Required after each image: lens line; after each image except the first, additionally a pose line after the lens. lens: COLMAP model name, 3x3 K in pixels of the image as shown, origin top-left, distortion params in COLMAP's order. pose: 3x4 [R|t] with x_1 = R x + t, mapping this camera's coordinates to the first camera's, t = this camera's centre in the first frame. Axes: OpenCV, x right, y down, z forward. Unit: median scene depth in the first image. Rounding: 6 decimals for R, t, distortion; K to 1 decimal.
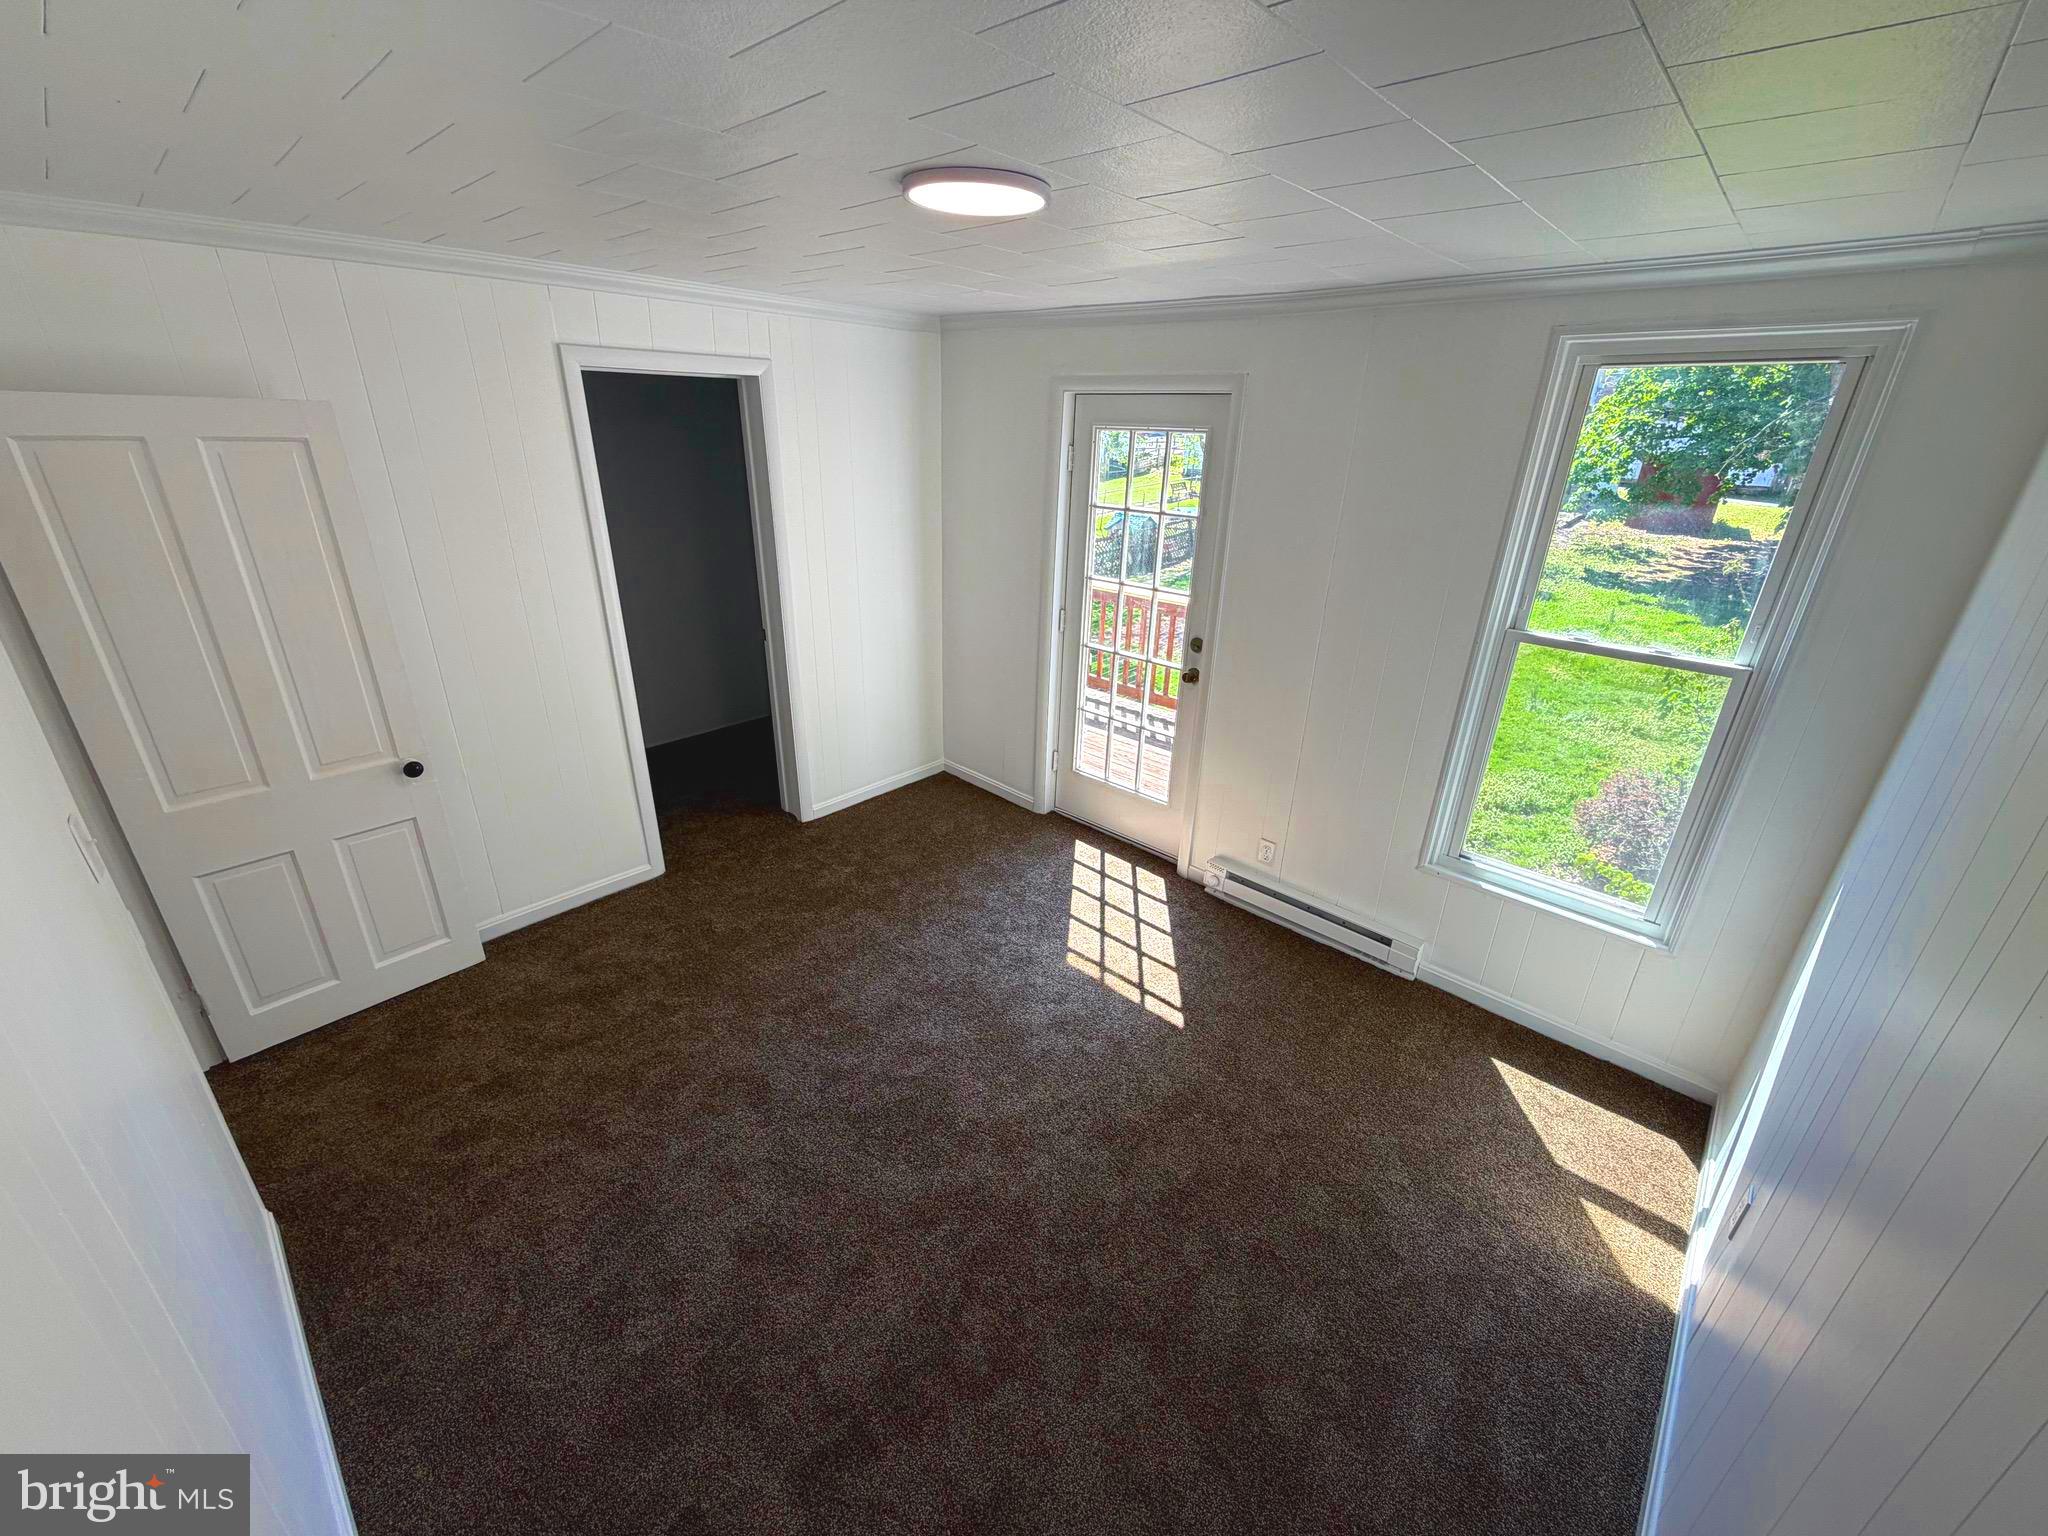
lens RADIAL K [[813.3, 0, 1017.0], [0, 813.3, 773.2], [0, 0, 1]] dist [-0.002731, -0.000096]
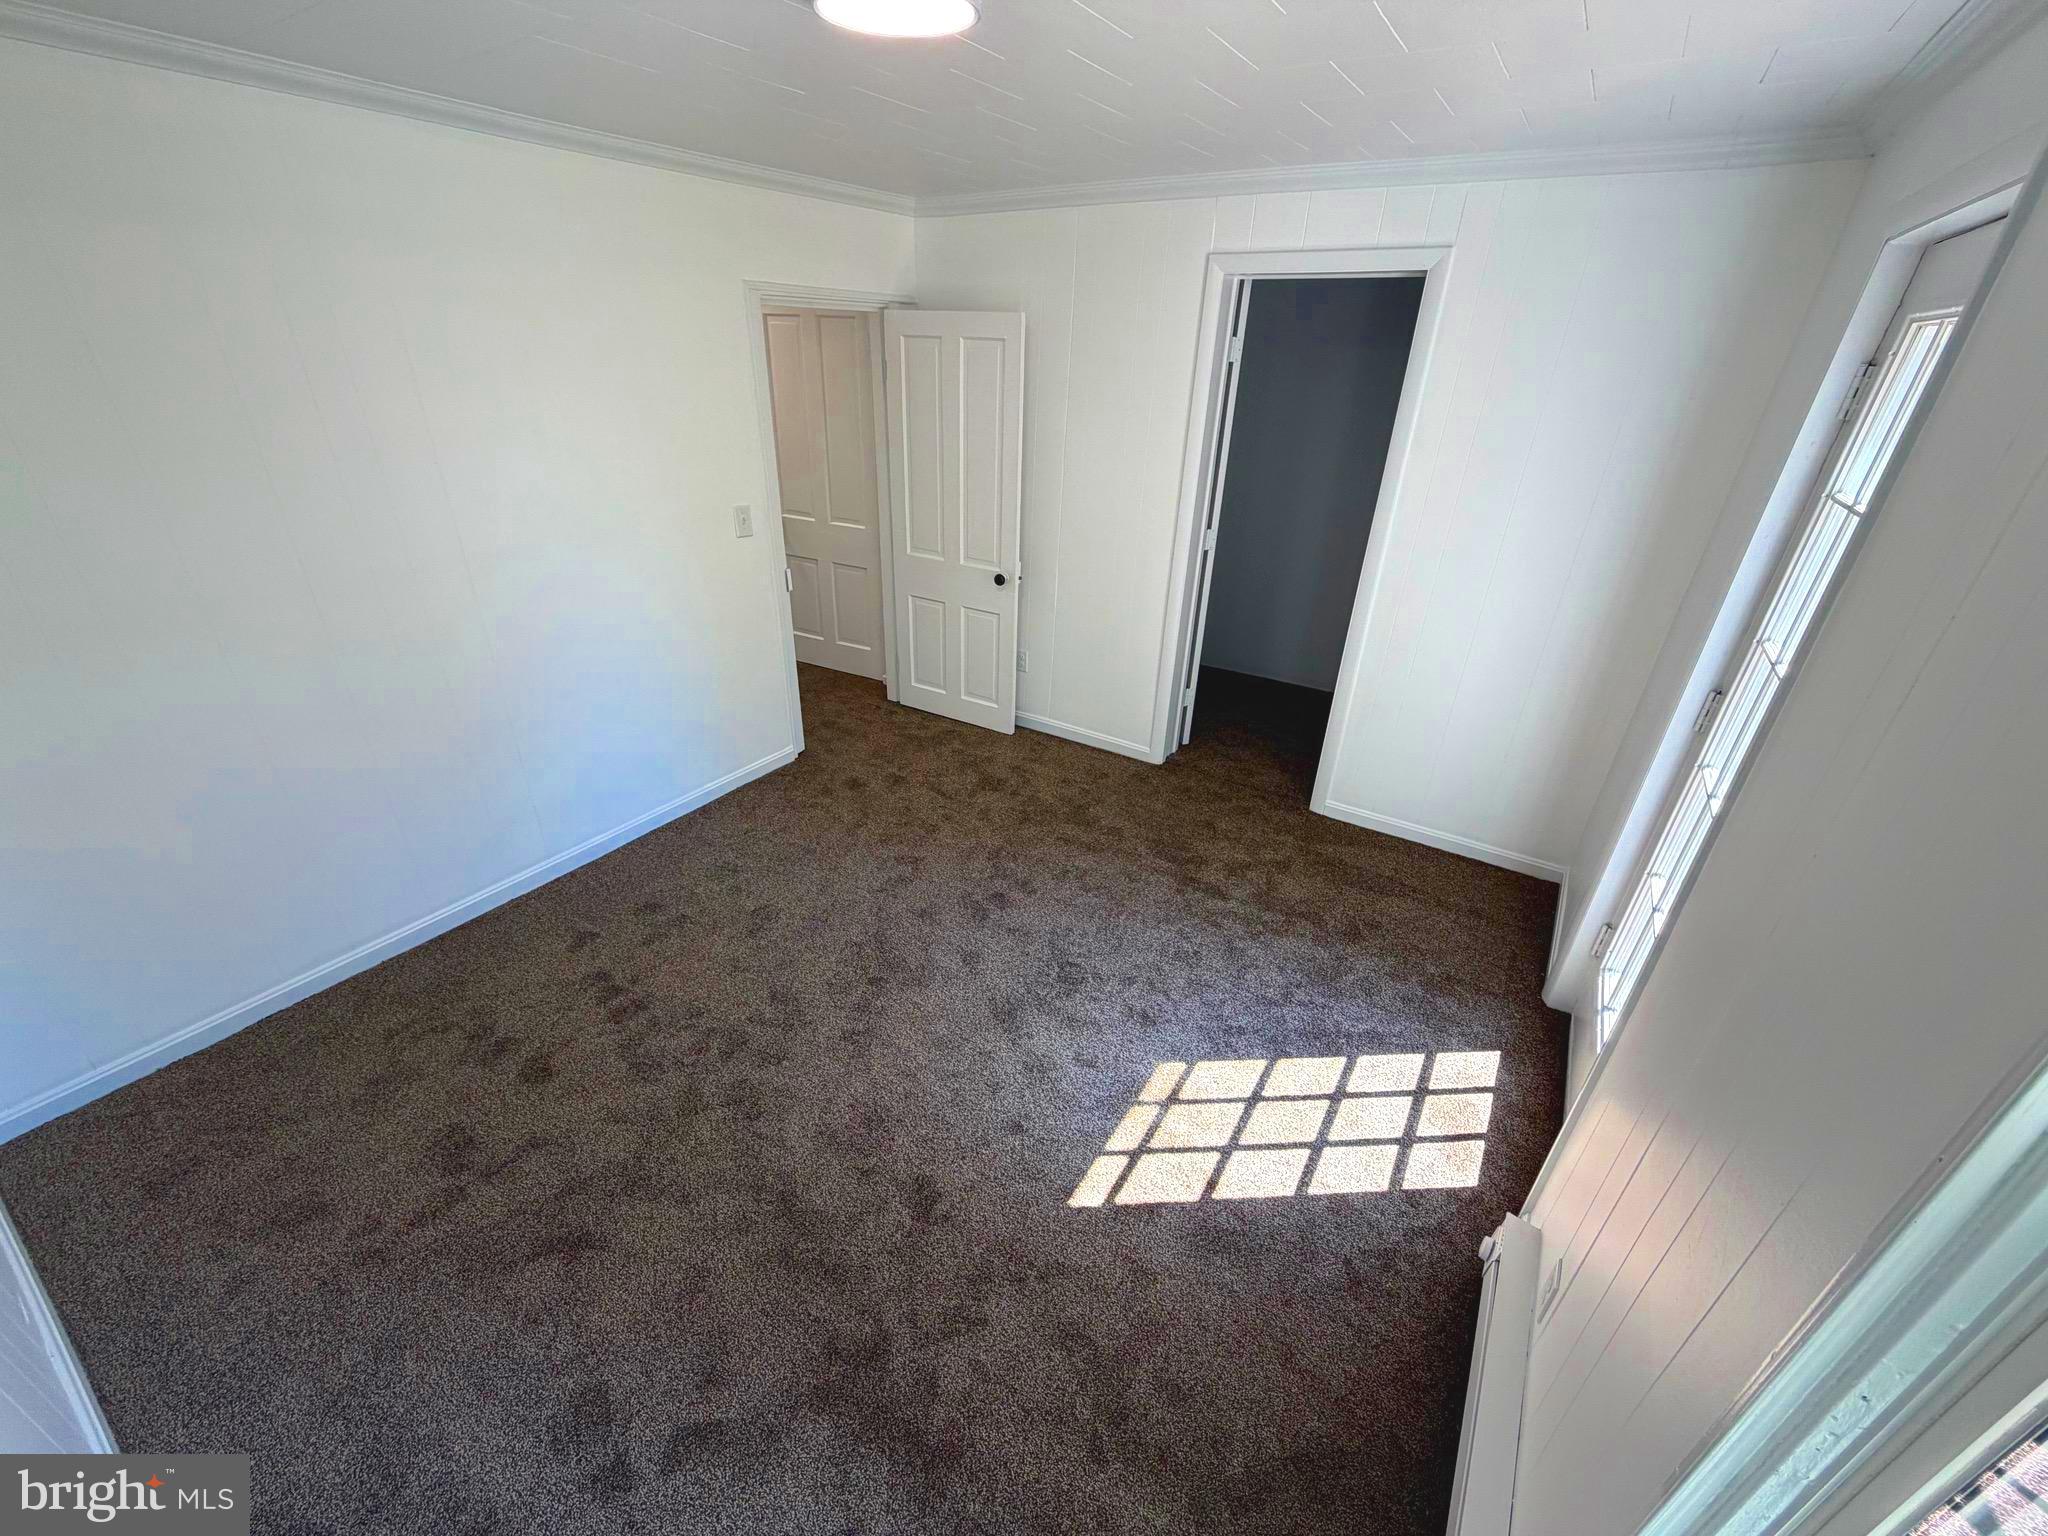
lens RADIAL K [[813.3, 0, 1017.0], [0, 813.3, 773.2], [0, 0, 1]] dist [-0.002731, -0.000096]
pose [[0.166759, 0.443955, -0.880395, 0.597666], [-0.410910, 0.842956, 0.347244, -0.200598], [0.896295, 0.303857, 0.322996, 0.584793]]
